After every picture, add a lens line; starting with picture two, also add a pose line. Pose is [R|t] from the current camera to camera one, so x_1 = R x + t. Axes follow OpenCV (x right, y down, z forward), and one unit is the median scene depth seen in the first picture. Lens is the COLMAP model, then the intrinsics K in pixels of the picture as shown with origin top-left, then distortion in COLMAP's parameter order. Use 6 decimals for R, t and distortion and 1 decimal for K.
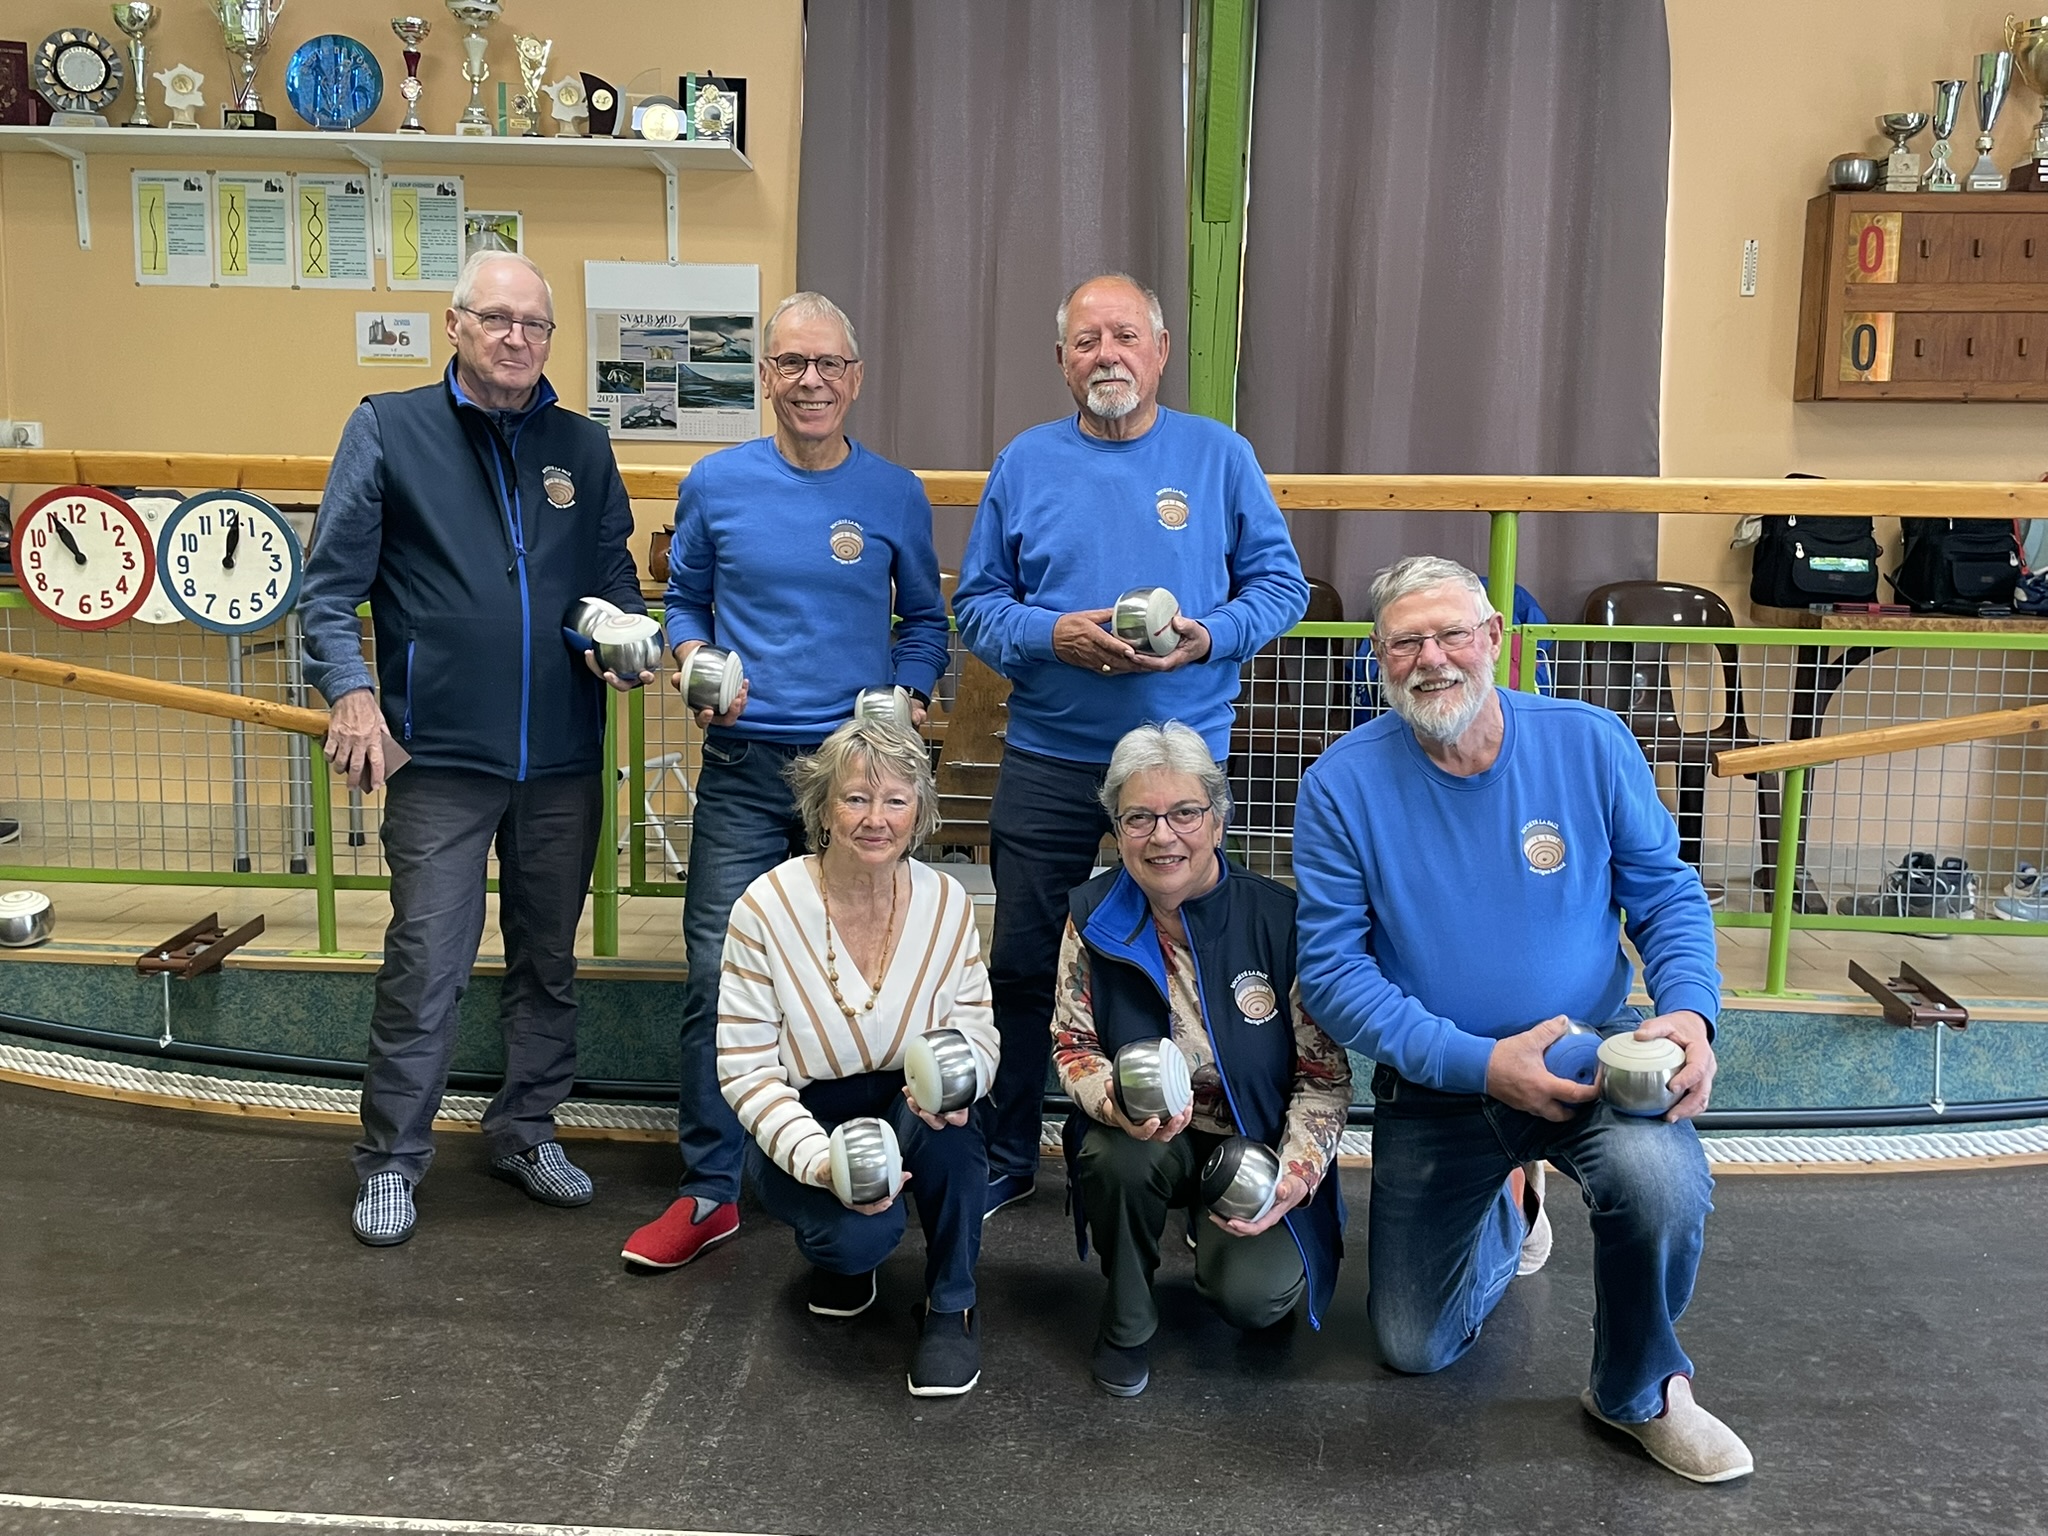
lens RADIAL K [[1945.6, 0, 1024.0], [0, 1945.6, 768.0], [0, 0, 1]] dist [0.016279, -0.008112]
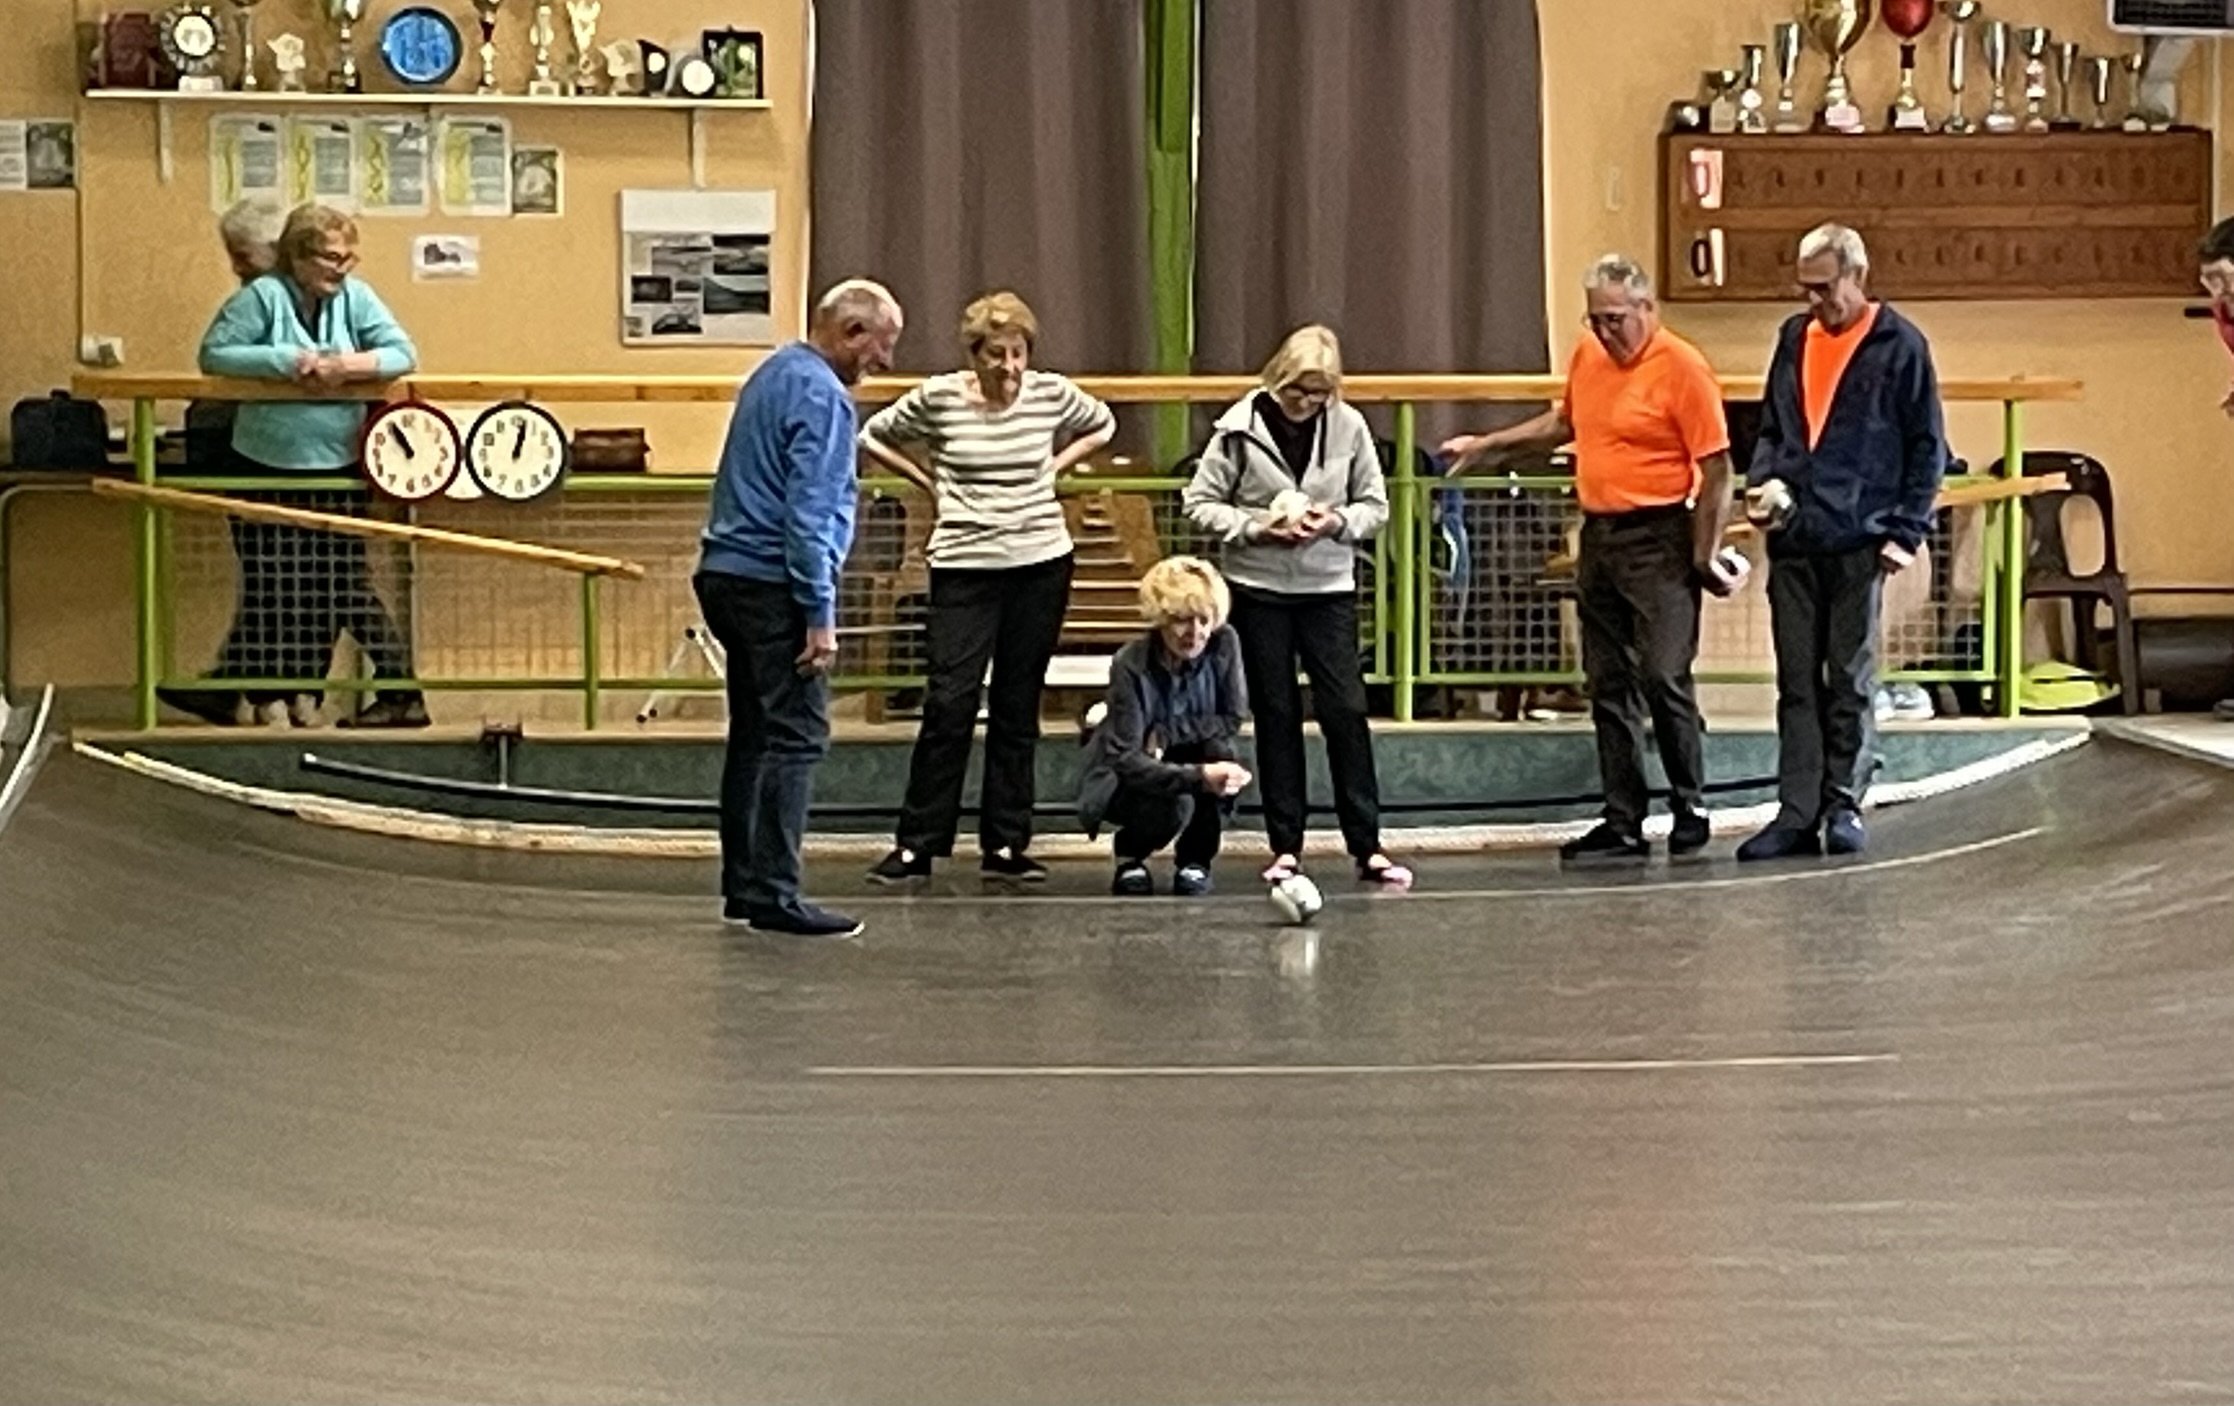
lens RADIAL K [[7306.5, 0, 1117.0], [0, 7306.5, 703.0], [0, 0, 1]] dist [-0.987307, 33.406660]
pose [[0.986257, -0.024796, 0.163350, -0.659146], [0.037111, 0.996658, -0.072773, 0.368419], [-0.161000, 0.077835, 0.983881, -3.288873]]
